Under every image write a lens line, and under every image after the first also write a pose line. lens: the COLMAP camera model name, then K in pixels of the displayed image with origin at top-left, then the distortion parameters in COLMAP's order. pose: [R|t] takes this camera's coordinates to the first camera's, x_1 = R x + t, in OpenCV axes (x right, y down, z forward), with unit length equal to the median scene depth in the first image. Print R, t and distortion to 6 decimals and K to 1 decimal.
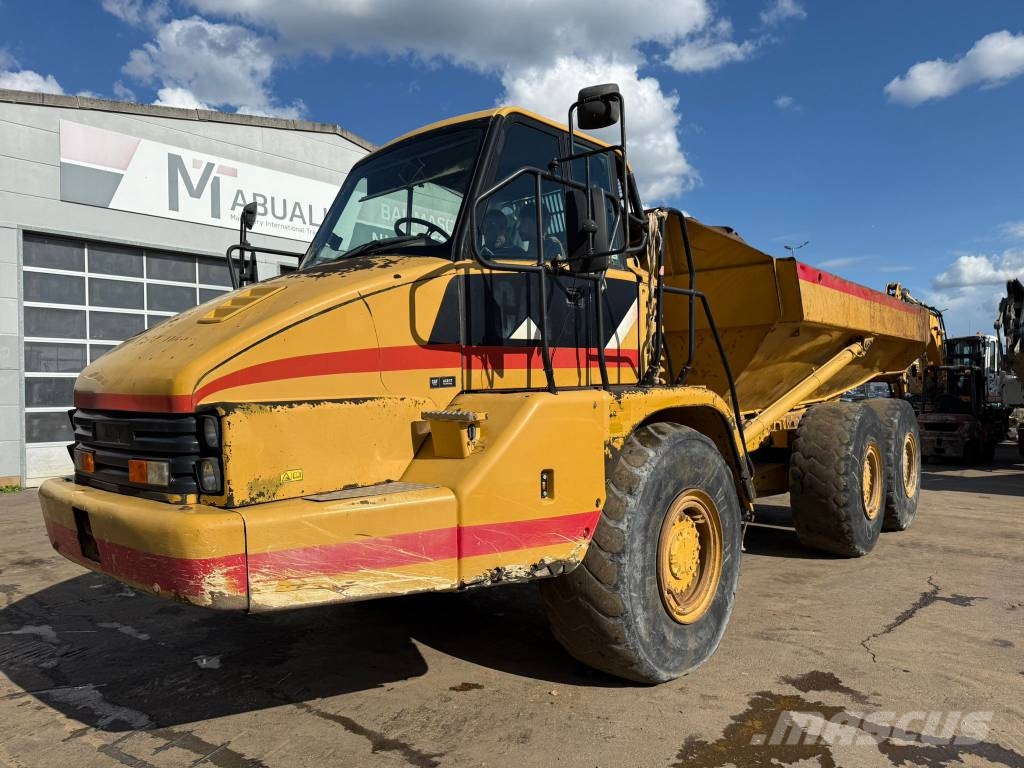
lens RADIAL K [[713.8, 0, 520.5], [0, 713.8, 375.9], [0, 0, 1]] dist [0.068095, -0.082386]
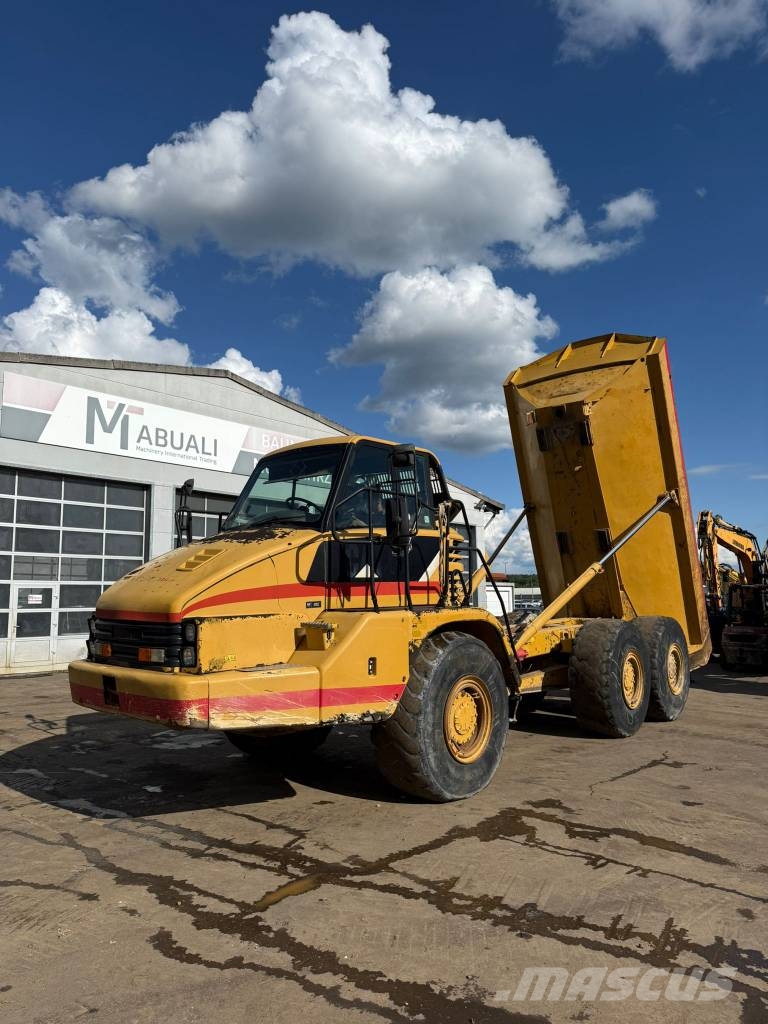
lens RADIAL K [[713.8, 0, 386.2], [0, 713.8, 473.6], [0, 0, 1]] dist [0.068095, -0.082386]
pose [[0.999894, 0.013958, -0.004032, 0.060491], [-0.014398, 0.989102, -0.146528, -0.047662], [0.001943, 0.146571, 0.989198, -0.663488]]
